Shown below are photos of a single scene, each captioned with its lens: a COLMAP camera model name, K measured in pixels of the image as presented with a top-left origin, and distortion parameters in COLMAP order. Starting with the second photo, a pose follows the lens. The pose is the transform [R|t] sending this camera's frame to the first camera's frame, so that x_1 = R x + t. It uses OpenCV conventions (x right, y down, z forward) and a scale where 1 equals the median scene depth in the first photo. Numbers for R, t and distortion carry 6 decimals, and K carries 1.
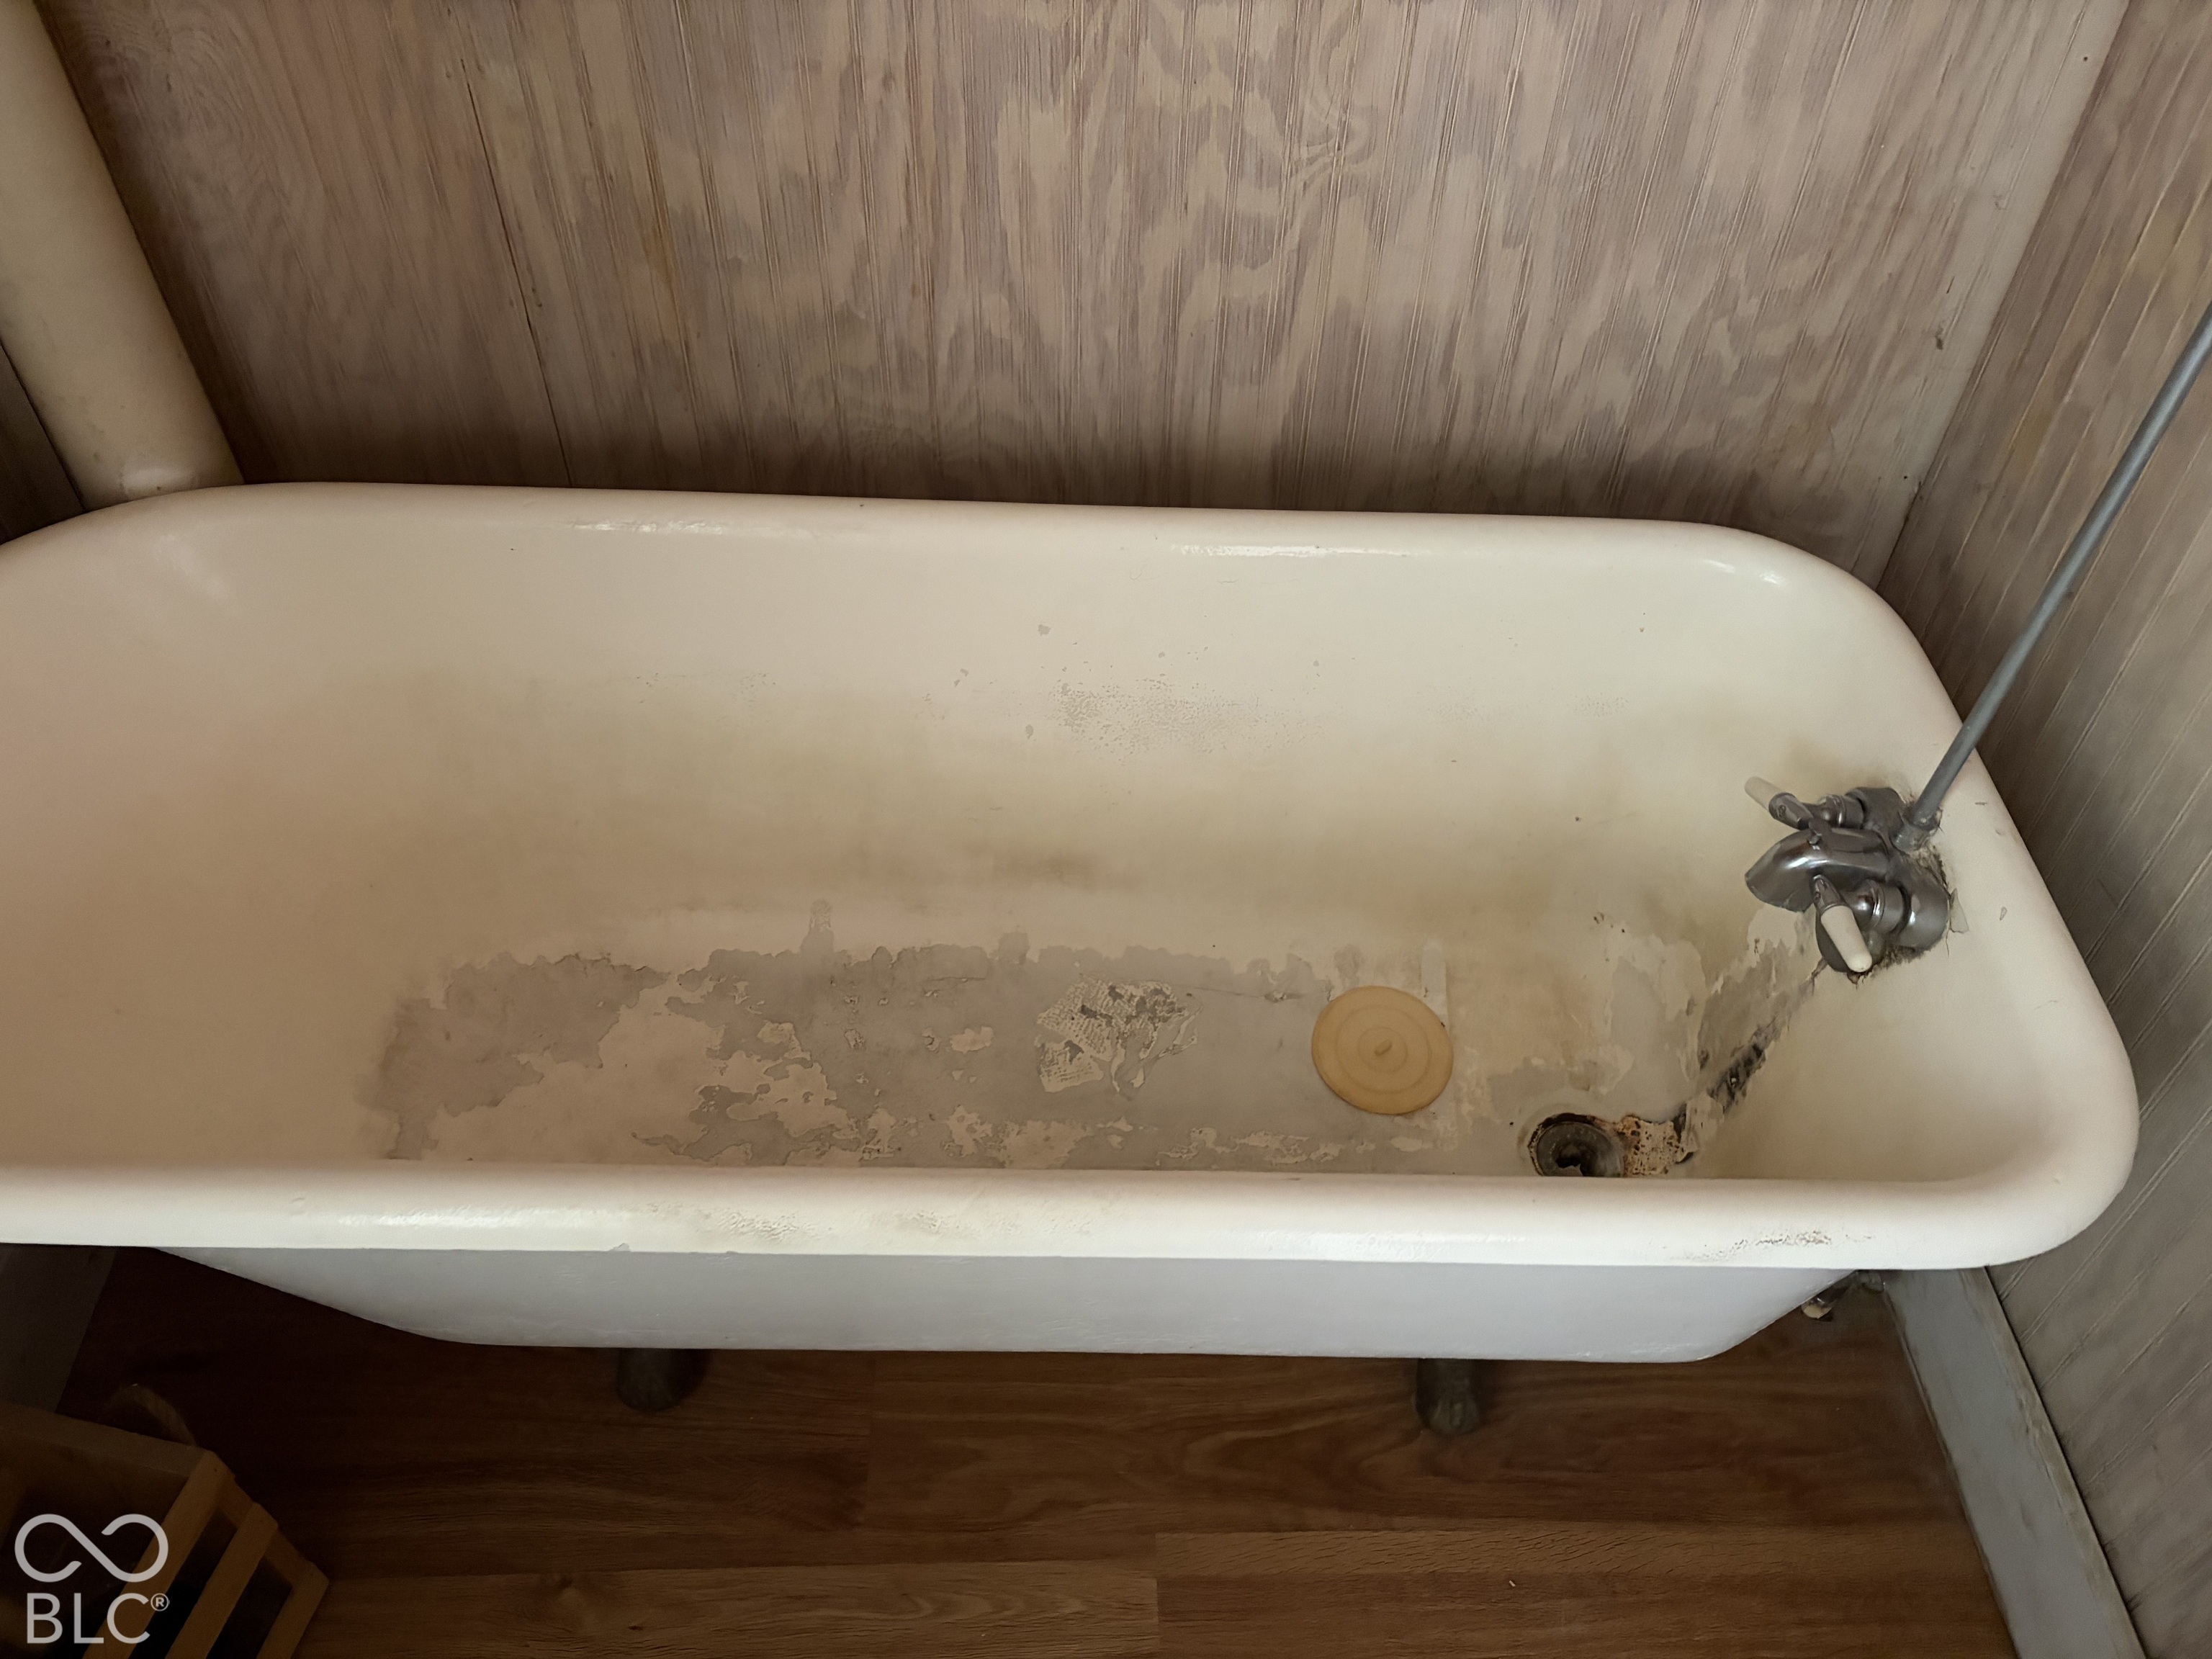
lens RADIAL K [[1668.7, 0, 1107.2], [0, 1668.7, 829.5], [0, 0, 1]] dist [0.047784, -0.051534]
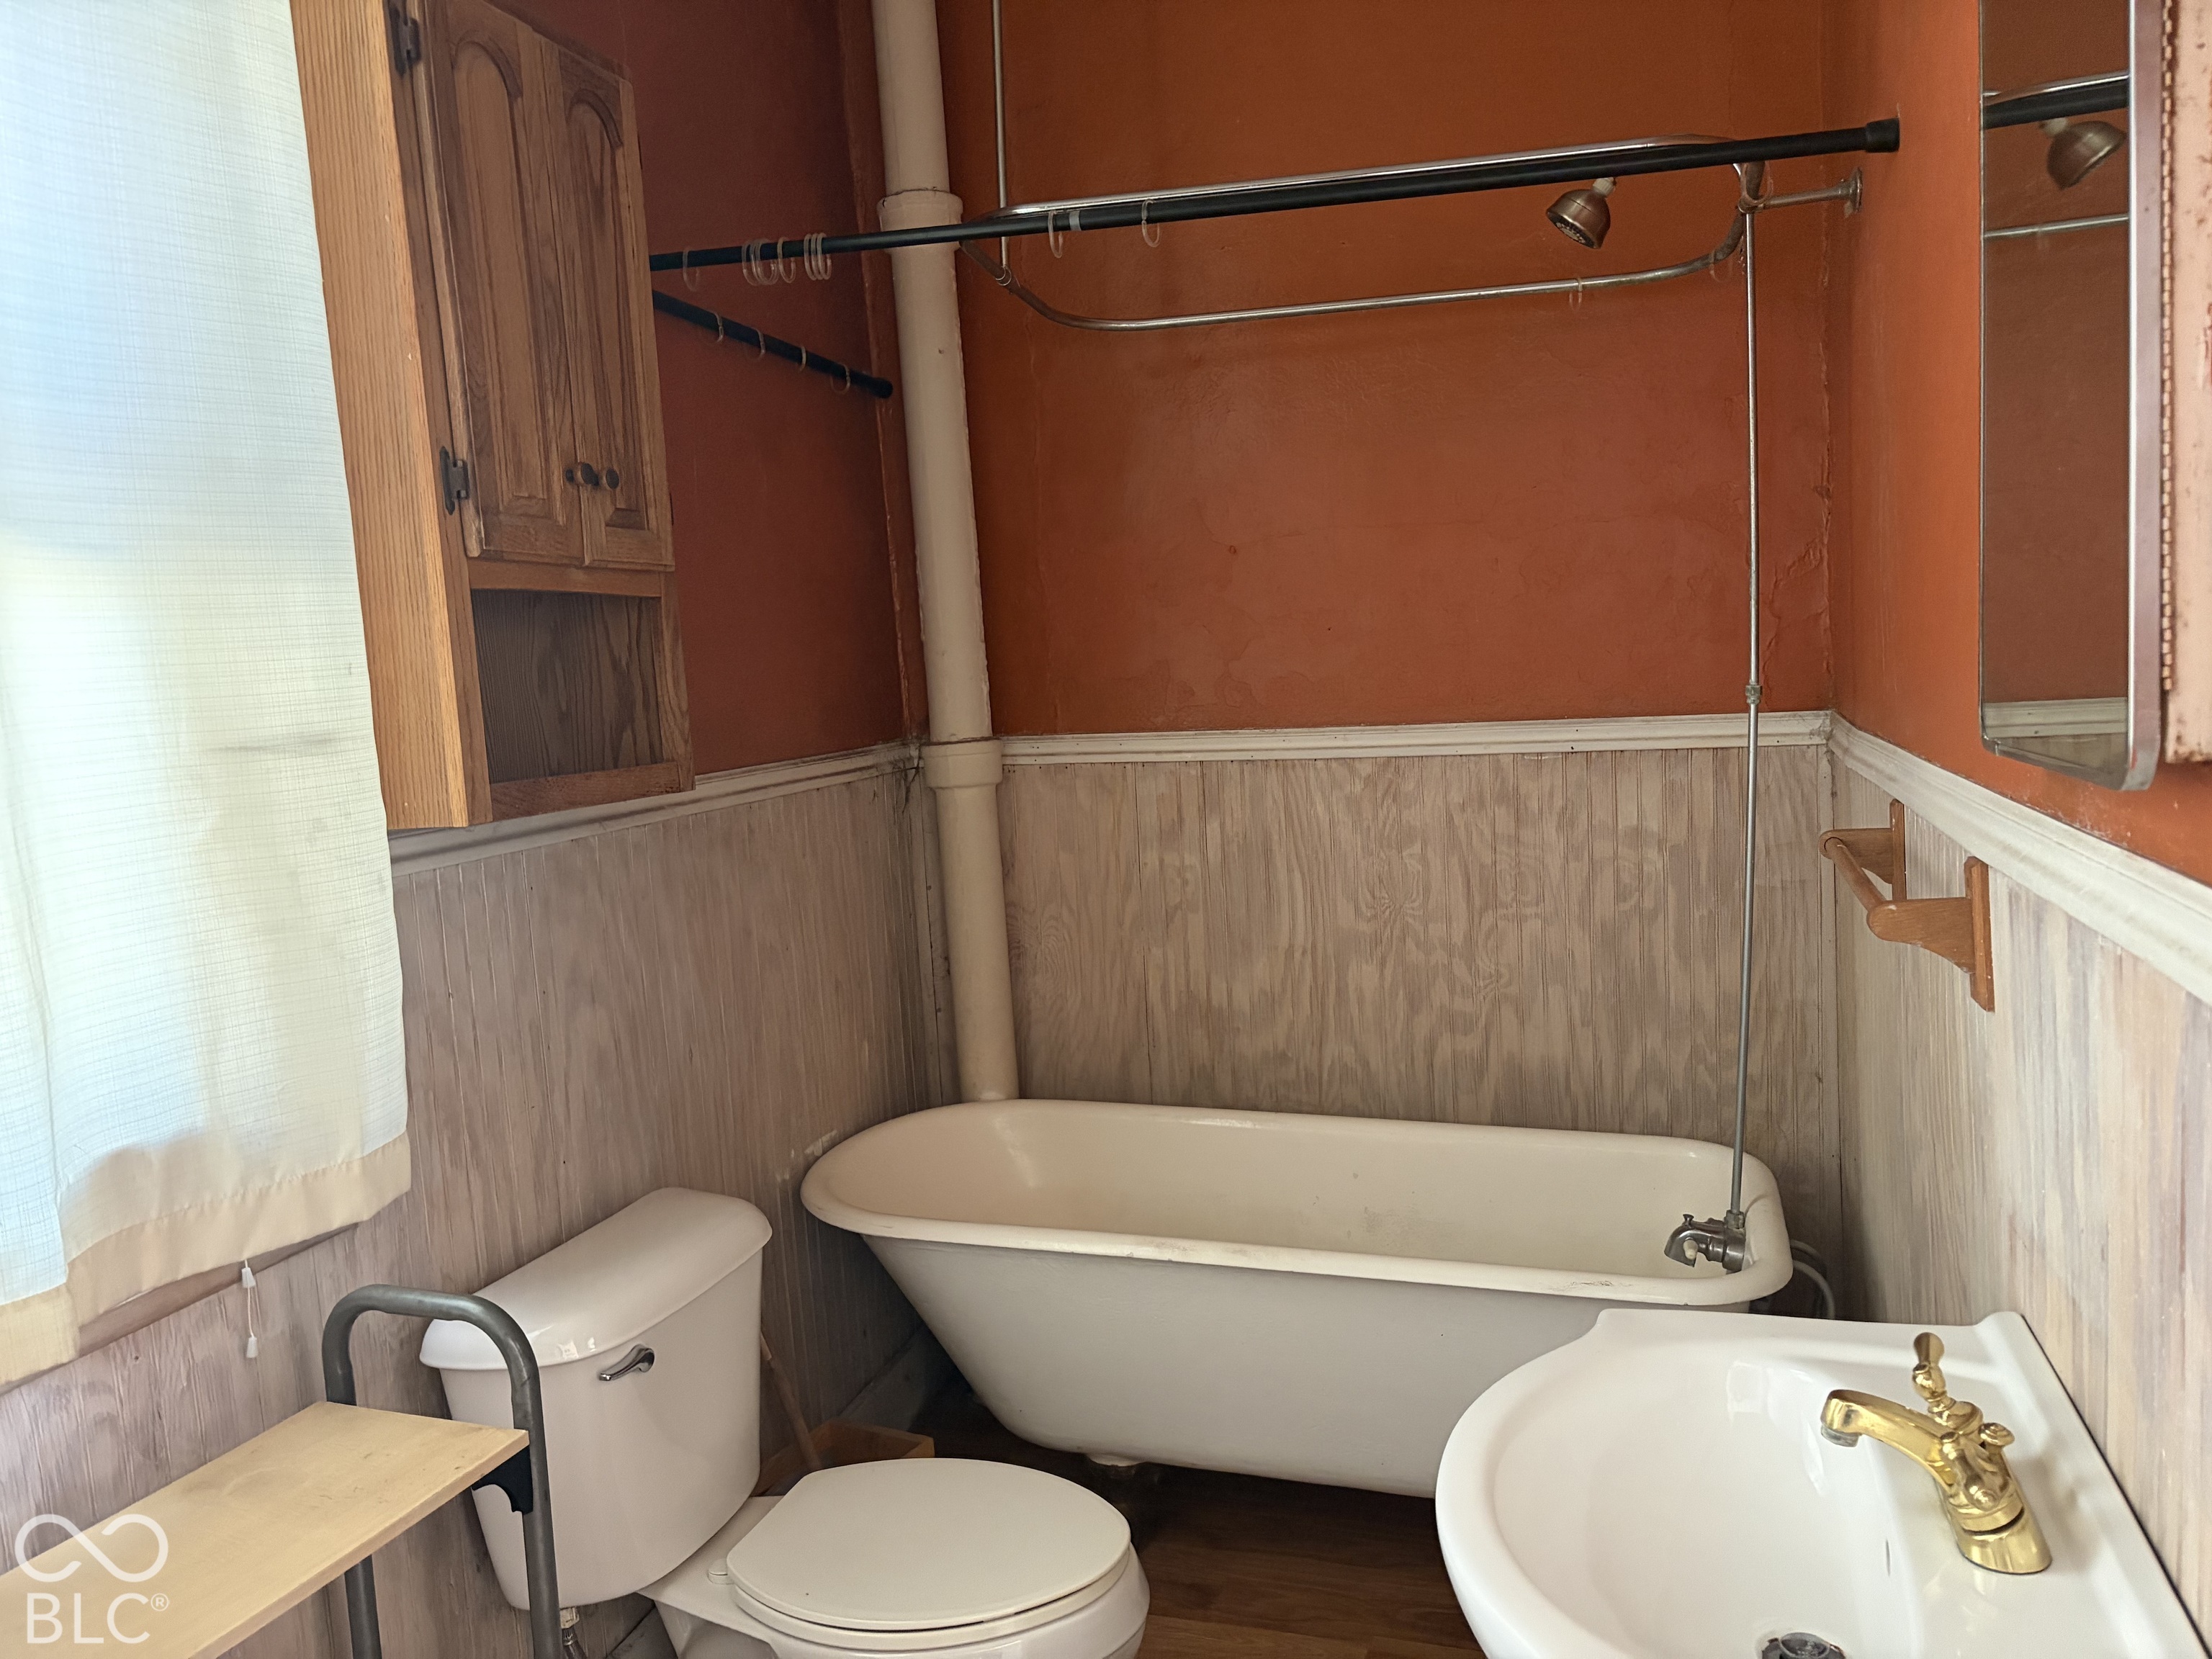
lens RADIAL K [[1668.7, 0, 1120.0], [0, 1668.7, 830.6], [0, 0, 1]] dist [0.047784, -0.051534]
pose [[0.947124, -0.037325, -0.318689, 0.379104], [-0.177662, 0.766064, -0.617724, 0.925374], [0.267192, 0.641680, 0.718926, -0.901459]]
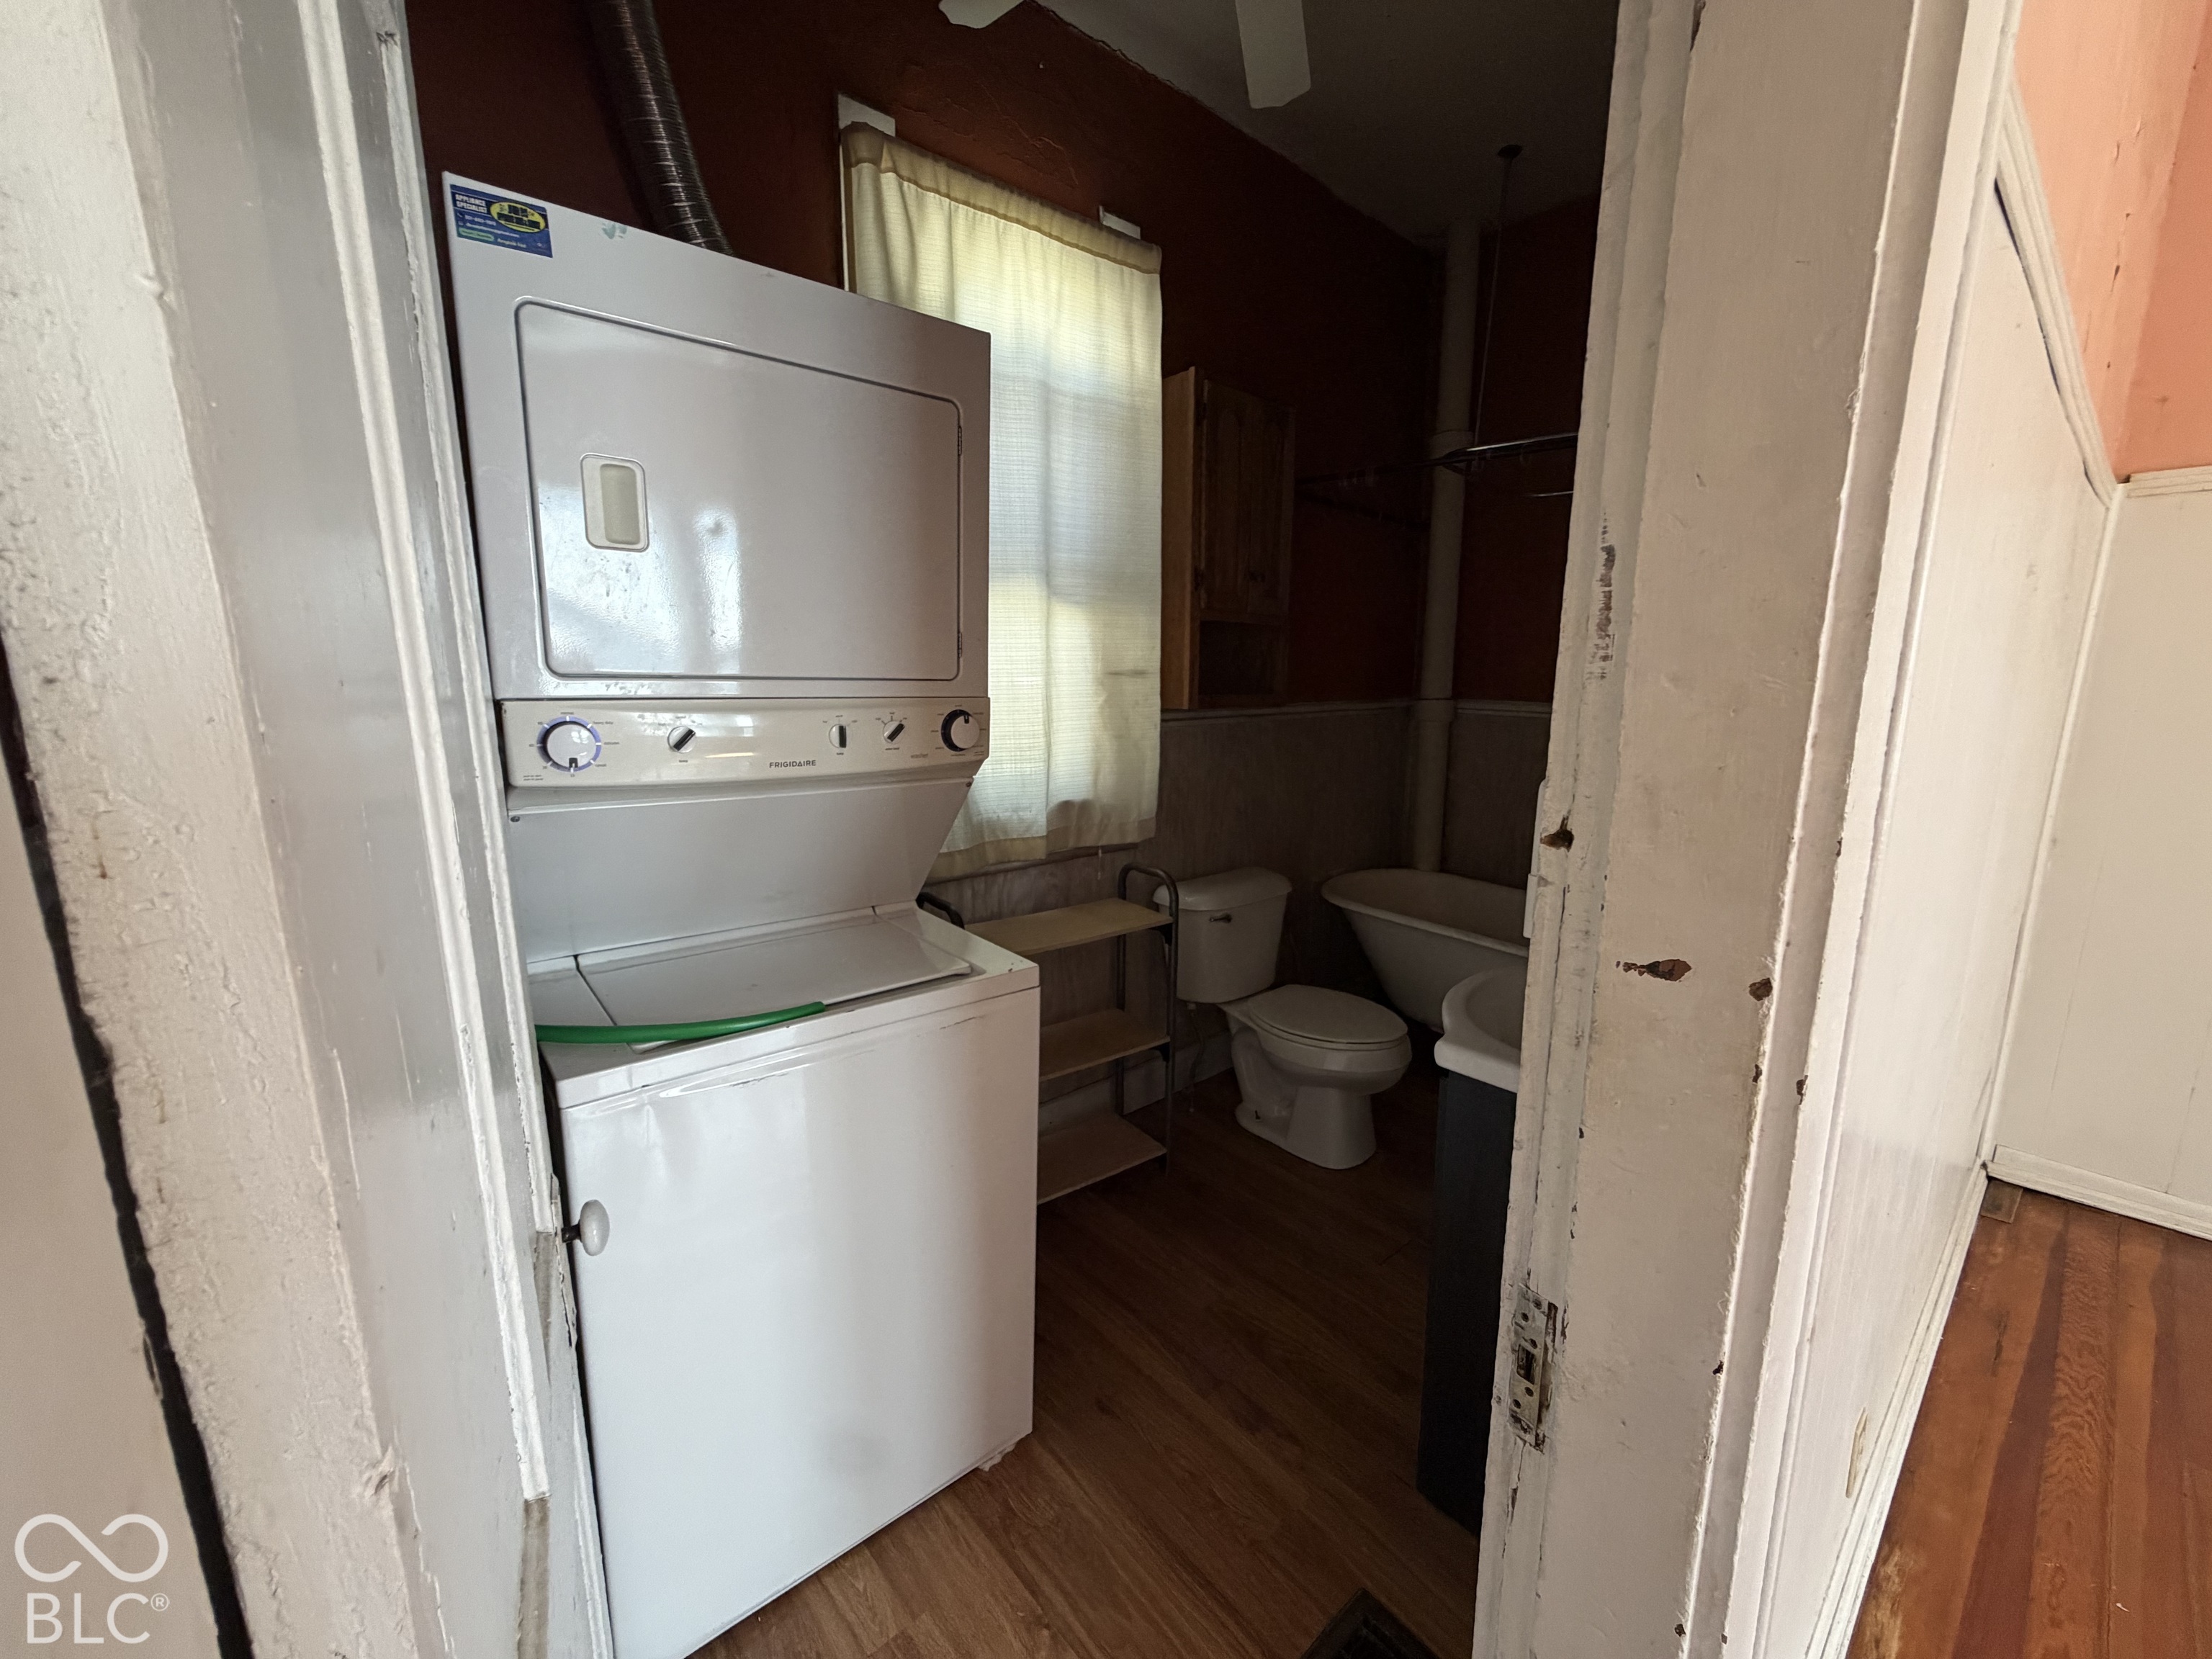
lens RADIAL K [[882.6, 0, 1114.8], [0, 882.6, 829.7], [0, 0, 1]] dist [0.000770, 0.000865]
pose [[0.646546, 0.124460, -0.752654, 0.831098], [-0.550401, 0.759259, -0.347254, 1.138445], [0.528241, 0.638777, 0.559398, -1.066580]]
